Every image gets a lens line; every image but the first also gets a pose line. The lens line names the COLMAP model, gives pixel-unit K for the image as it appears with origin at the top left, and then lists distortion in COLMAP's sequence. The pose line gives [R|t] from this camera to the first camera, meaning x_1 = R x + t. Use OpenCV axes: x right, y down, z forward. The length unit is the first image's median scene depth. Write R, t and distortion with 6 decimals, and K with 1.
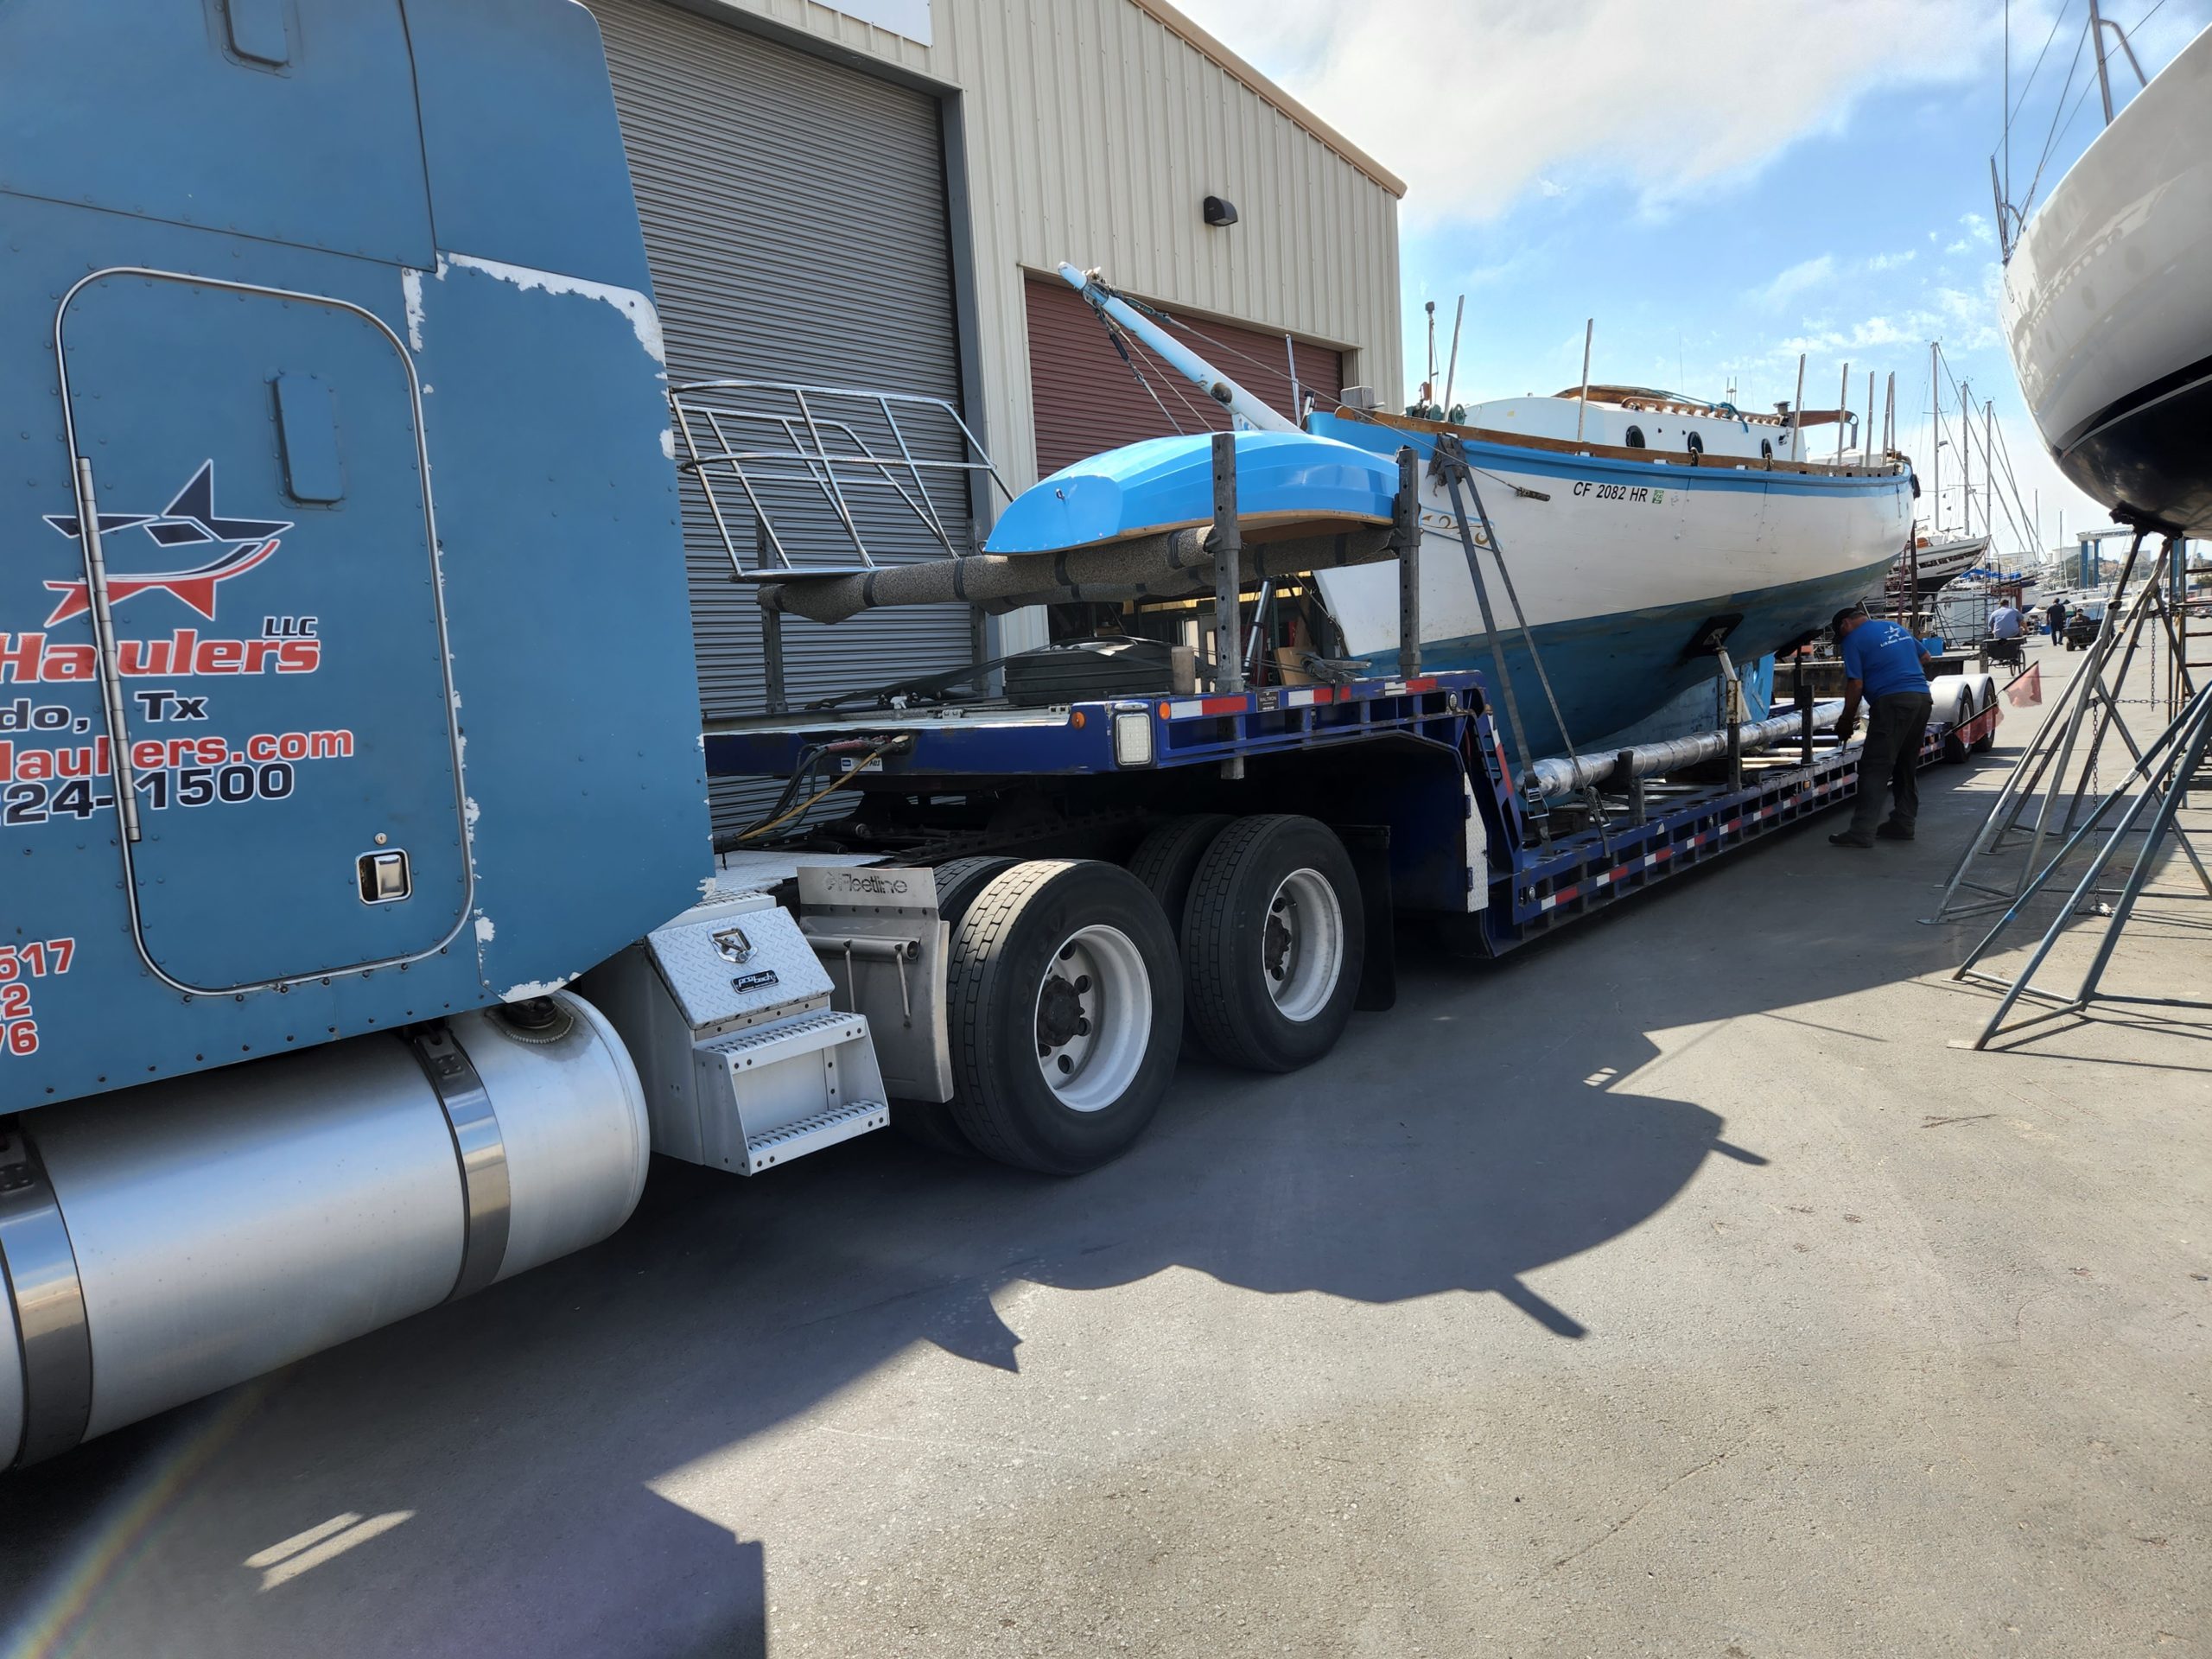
lens RADIAL K [[1424.5, 0, 1094.3], [0, 1424.5, 822.3], [0, 0, 1]] dist [0.098970, -0.081263]
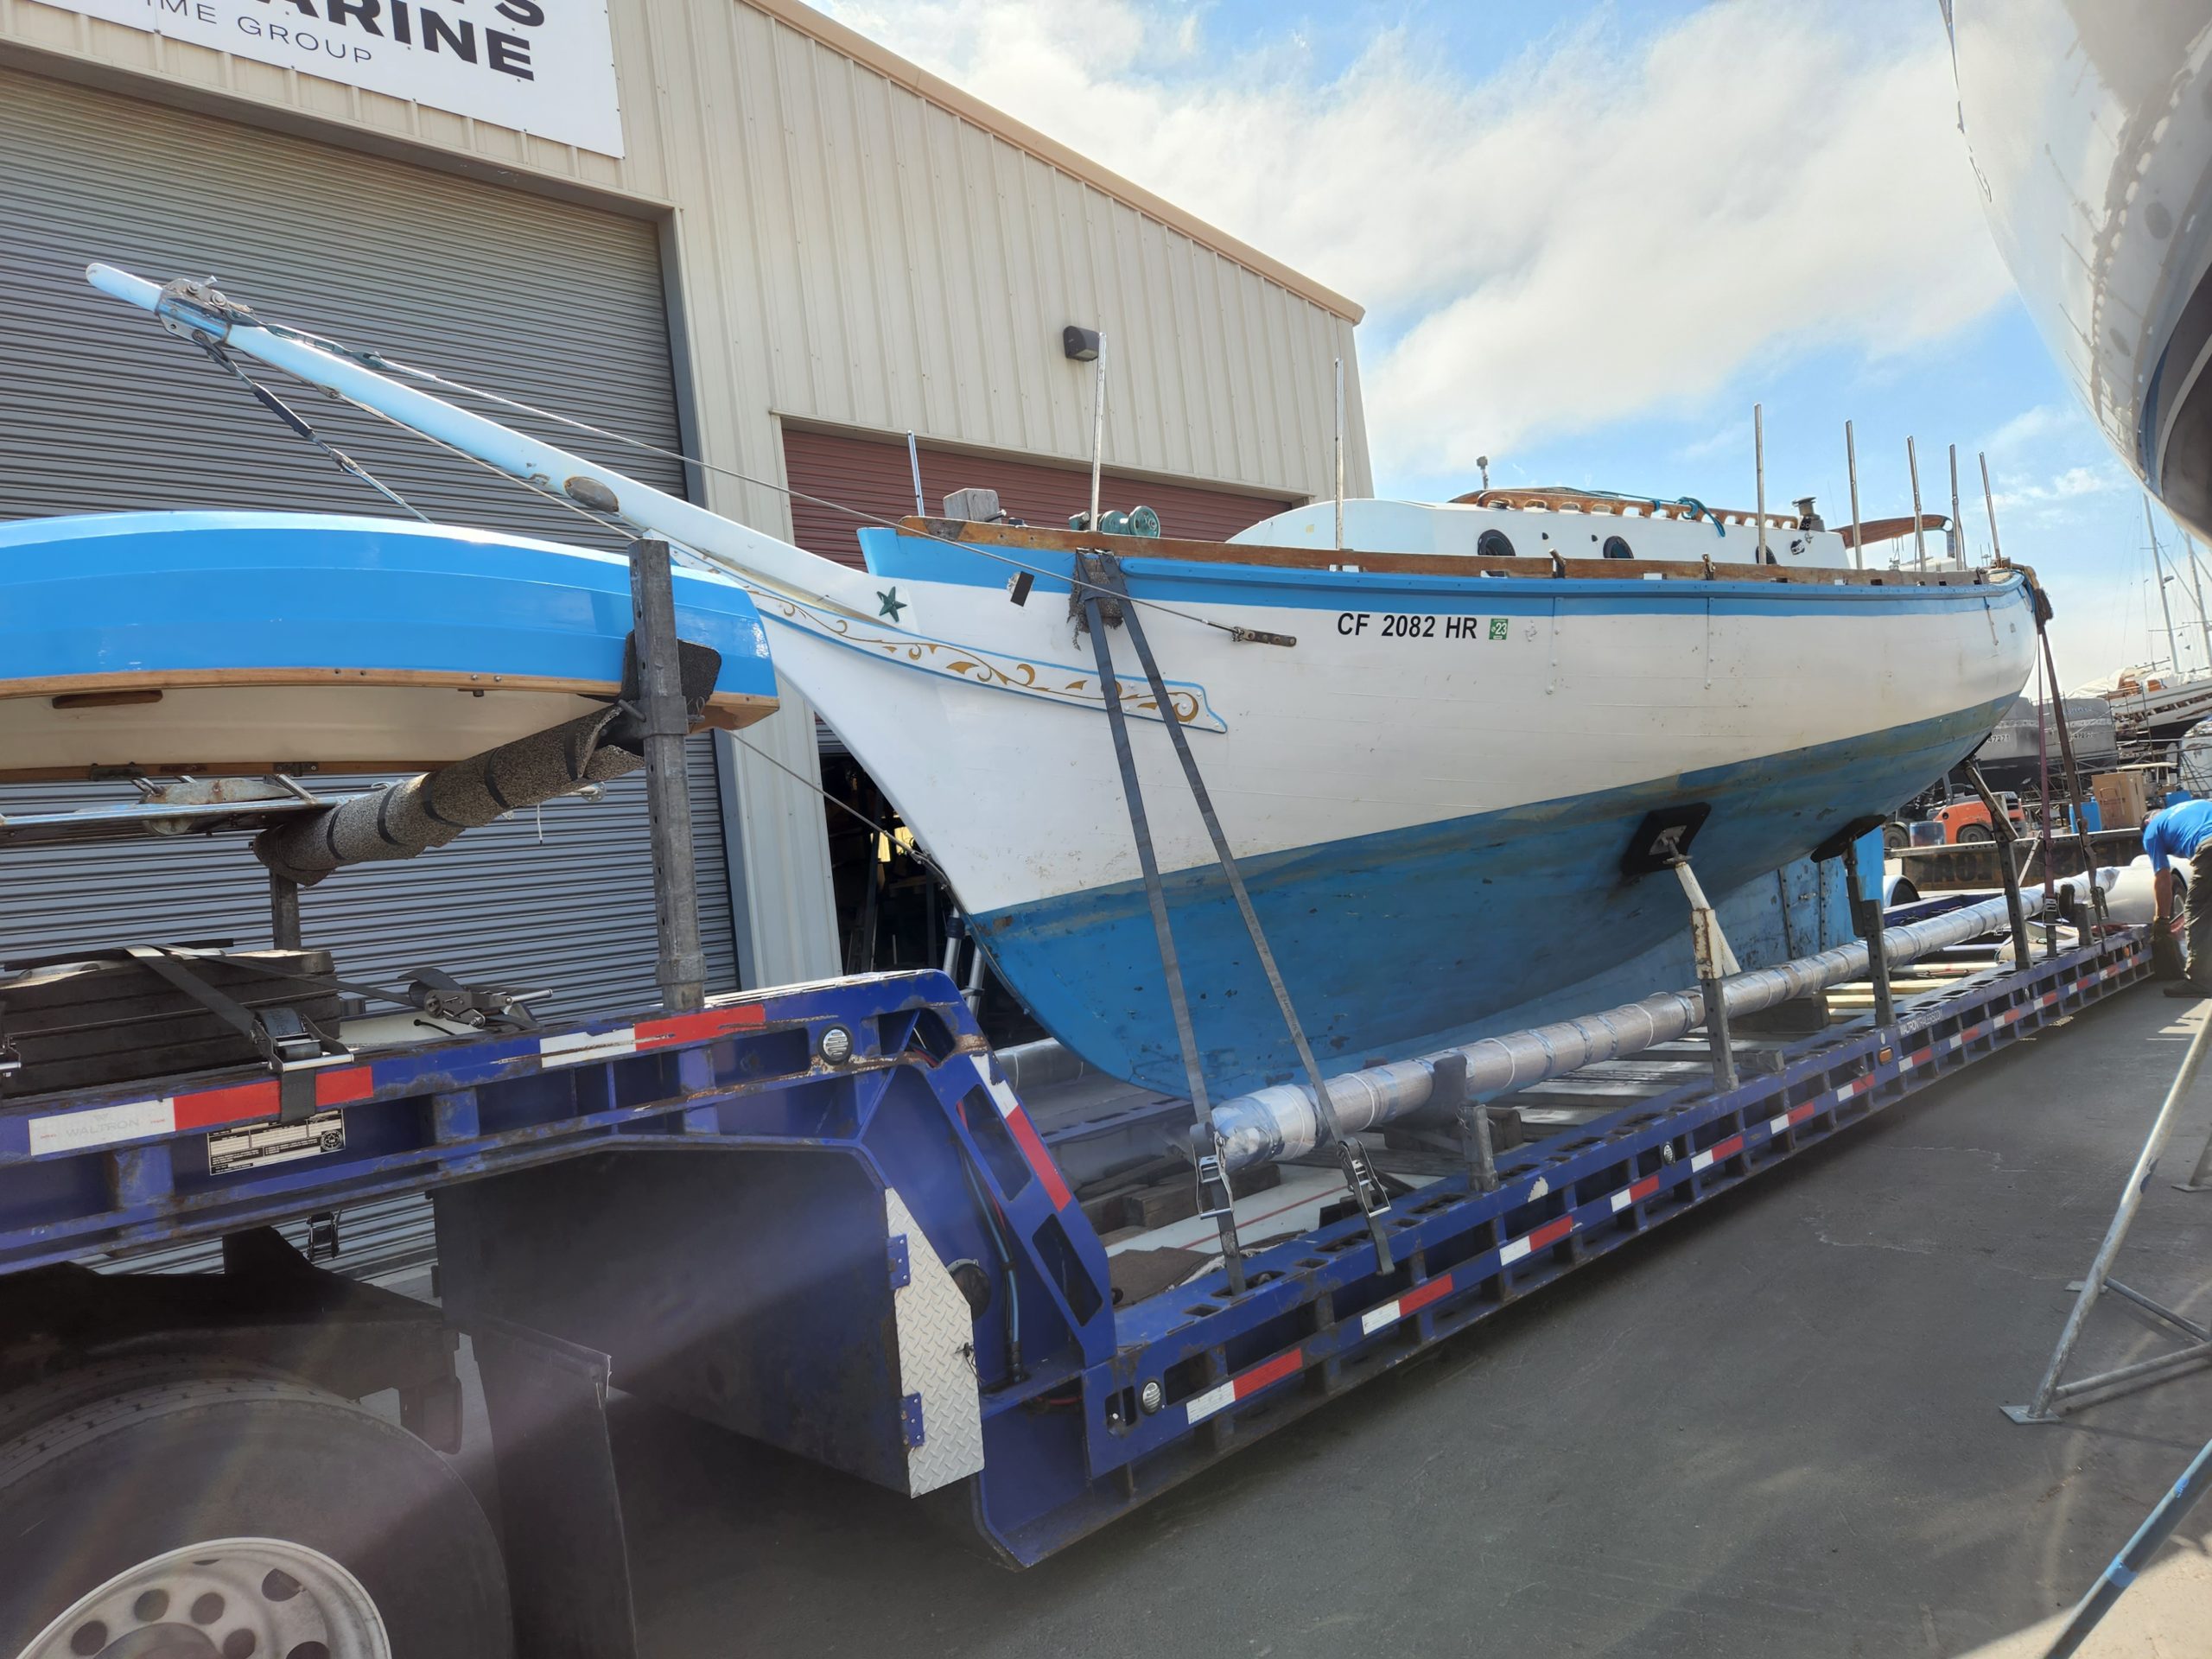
lens RADIAL K [[1424.5, 0, 1094.3], [0, 1424.5, 822.3], [0, 0, 1]] dist [0.098970, -0.081263]
pose [[0.990325, -0.056846, -0.126590, 0.263469], [0.038725, 0.989214, -0.141265, -0.057239], [0.133255, 0.134996, 0.981845, 0.348990]]
